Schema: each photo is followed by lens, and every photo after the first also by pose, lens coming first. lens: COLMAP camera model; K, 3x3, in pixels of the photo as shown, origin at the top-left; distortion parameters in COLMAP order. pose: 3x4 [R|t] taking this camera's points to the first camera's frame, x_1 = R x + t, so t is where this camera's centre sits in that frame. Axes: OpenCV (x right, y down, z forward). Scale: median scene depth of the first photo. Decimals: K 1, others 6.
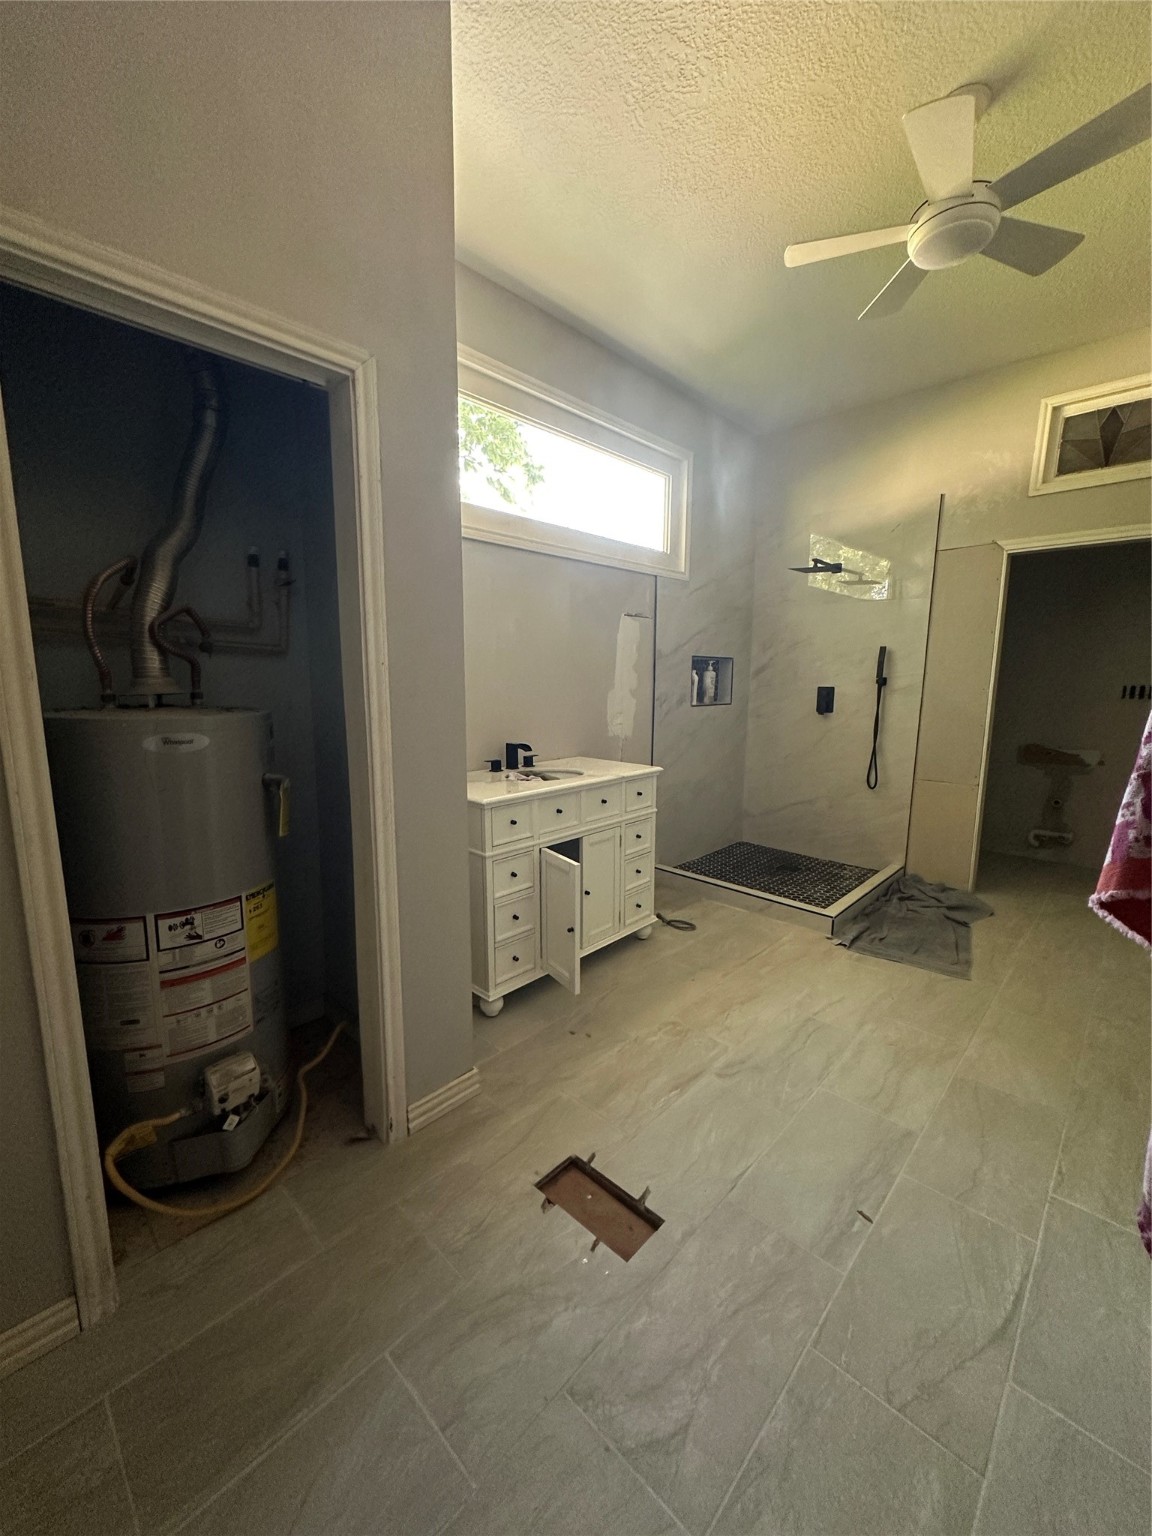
lens RADIAL K [[612.0, 0, 572.8], [0, 612.0, 769.2], [0, 0, 1]] dist [-0.001946, 0.000838]
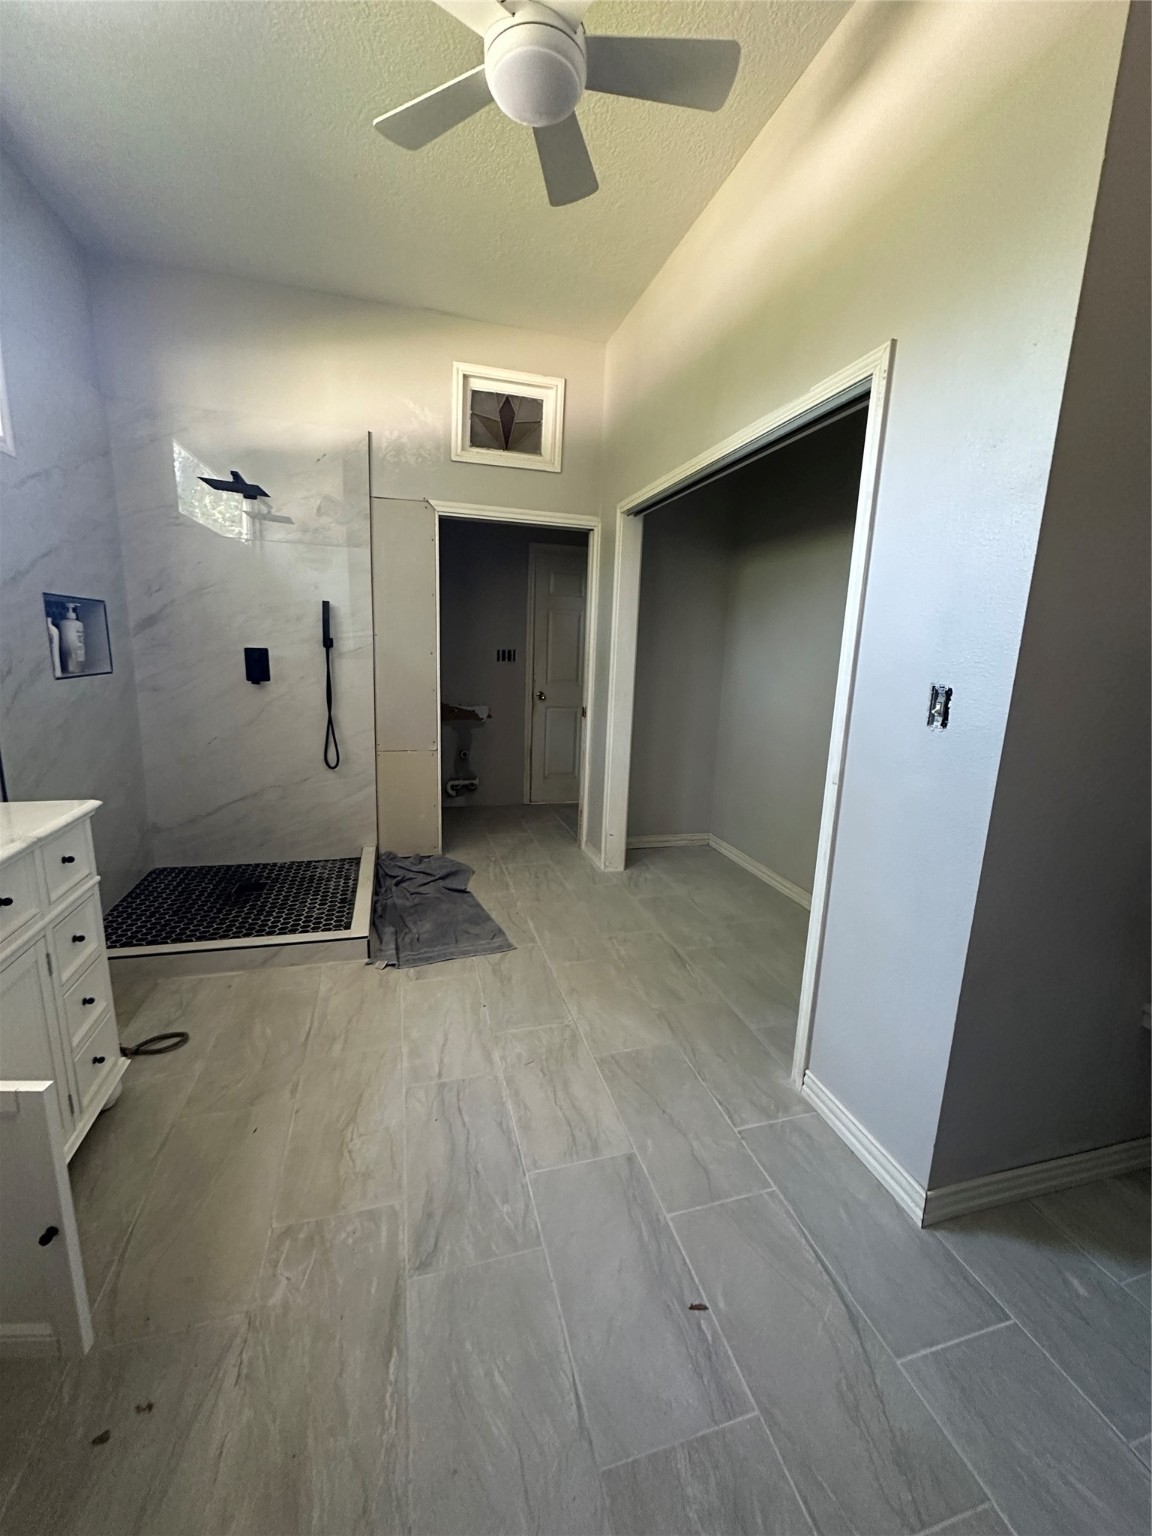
lens RADIAL K [[612.0, 0, 575.1], [0, 612.0, 770.6], [0, 0, 1]] dist [-0.001946, 0.000838]
pose [[0.502245, -0.159742, 0.849843, -0.084932], [0.099404, 0.986939, 0.126766, -0.047494], [-0.858993, 0.020810, 0.511564, 0.309777]]
